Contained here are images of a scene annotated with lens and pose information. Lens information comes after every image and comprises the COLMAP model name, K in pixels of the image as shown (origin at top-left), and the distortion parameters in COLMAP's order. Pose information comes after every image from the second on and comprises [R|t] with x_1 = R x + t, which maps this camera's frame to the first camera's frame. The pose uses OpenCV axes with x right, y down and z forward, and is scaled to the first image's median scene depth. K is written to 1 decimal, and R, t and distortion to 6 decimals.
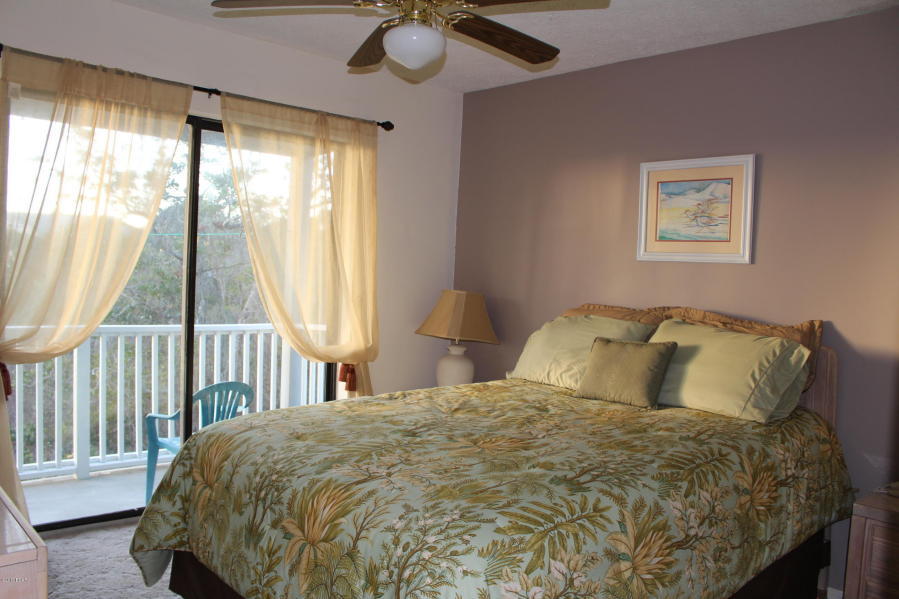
lens RADIAL K [[744.1, 0, 445.6], [0, 744.1, 302.3], [0, 0, 1]] dist [-0.158832, 0.133417]
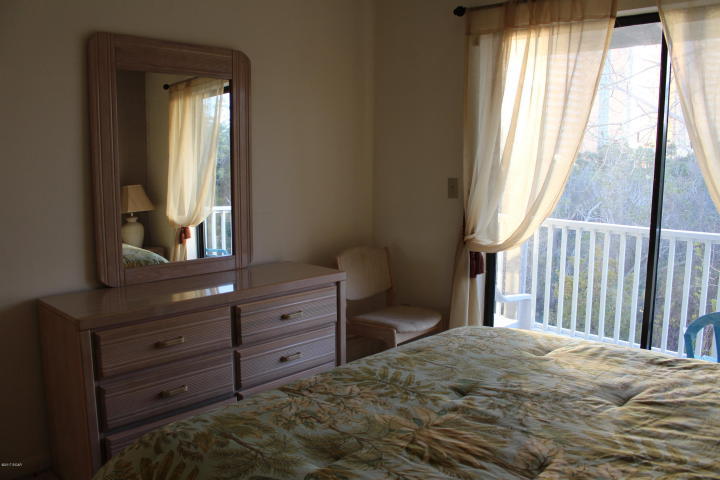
lens RADIAL K [[595.9, 0, 356.9], [0, 595.9, 242.2], [0, 0, 1]] dist [-0.158832, 0.133417]
pose [[0.049236, 0.124927, -0.990944, 0.486324], [-0.010896, 0.992155, 0.124538, -0.054161], [0.998728, 0.004665, 0.050211, 0.714245]]
